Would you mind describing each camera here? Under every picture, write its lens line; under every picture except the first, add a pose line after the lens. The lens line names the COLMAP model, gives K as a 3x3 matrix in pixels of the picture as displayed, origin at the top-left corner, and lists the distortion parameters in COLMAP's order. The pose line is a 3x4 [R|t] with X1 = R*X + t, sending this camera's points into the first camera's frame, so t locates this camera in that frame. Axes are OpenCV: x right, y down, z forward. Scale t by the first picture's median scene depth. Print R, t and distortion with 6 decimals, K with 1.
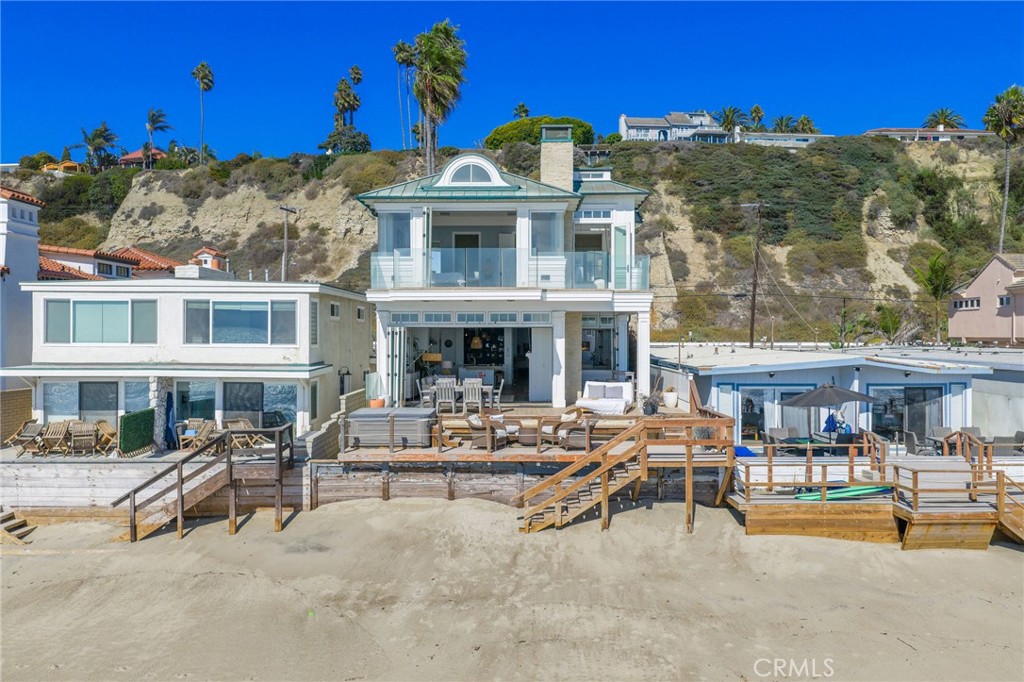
lens RADIAL K [[851.5, 0, 498.3], [0, 851.5, 342.5], [0, 0, 1]] dist [0.005112, -0.003306]
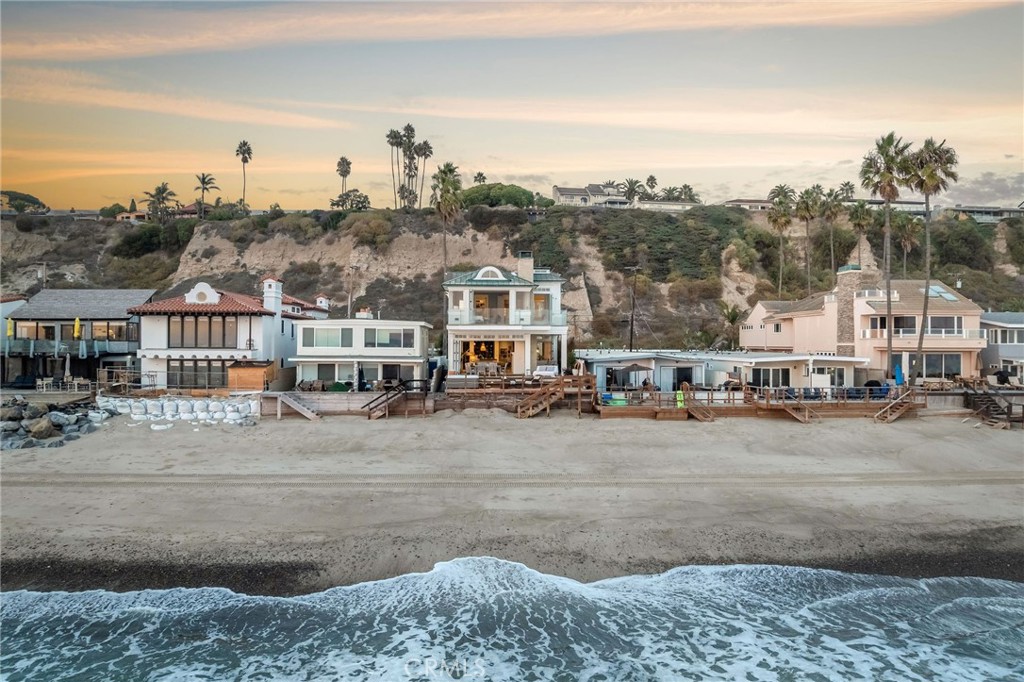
lens RADIAL K [[741.6, 0, 491.3], [0, 741.6, 339.1], [0, 0, 1]] dist [-0.039066, -0.000933]
pose [[0.998231, 0.004551, 0.059276, -0.033489], [-0.003602, 0.999864, -0.016112, 0.002320], [-0.059341, 0.015870, 0.998112, -0.229227]]
